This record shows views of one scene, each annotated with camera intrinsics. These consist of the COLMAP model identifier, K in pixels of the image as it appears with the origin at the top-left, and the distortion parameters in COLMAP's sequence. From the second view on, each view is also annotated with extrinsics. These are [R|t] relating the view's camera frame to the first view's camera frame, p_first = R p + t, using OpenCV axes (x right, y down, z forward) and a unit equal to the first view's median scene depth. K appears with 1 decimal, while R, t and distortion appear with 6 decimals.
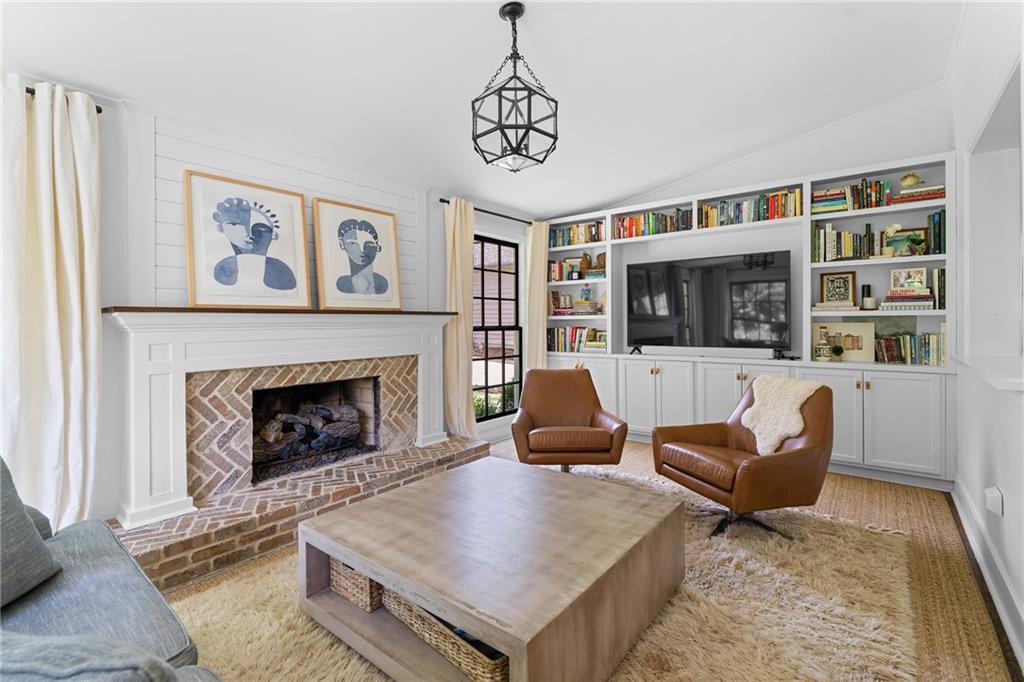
lens RADIAL K [[467.9, 0, 503.9], [0, 467.9, 321.0], [0, 0, 1]] dist [-0.005888, 0.000842]
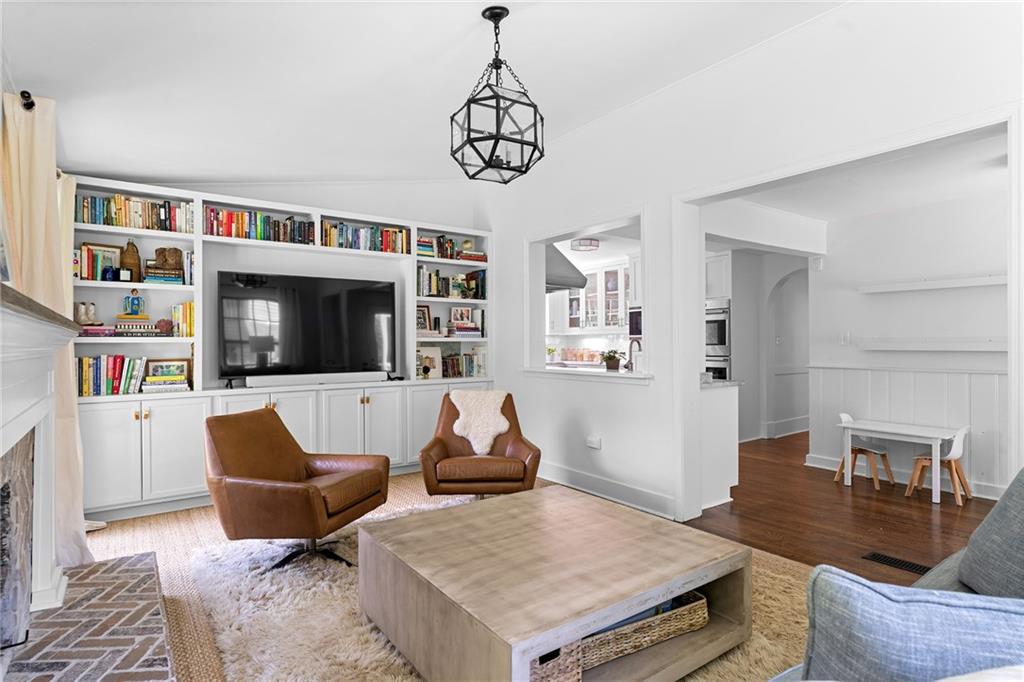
lens RADIAL K [[548.1, 0, 514.0], [0, 548.1, 343.6], [0, 0, 1]] dist [-0.000103, 0.000210]
pose [[0.261238, 0.004544, 0.965264, -0.589798], [0.000101, 0.999989, -0.004735, 0.001229], [-0.965274, 0.001335, 0.261235, 0.388760]]
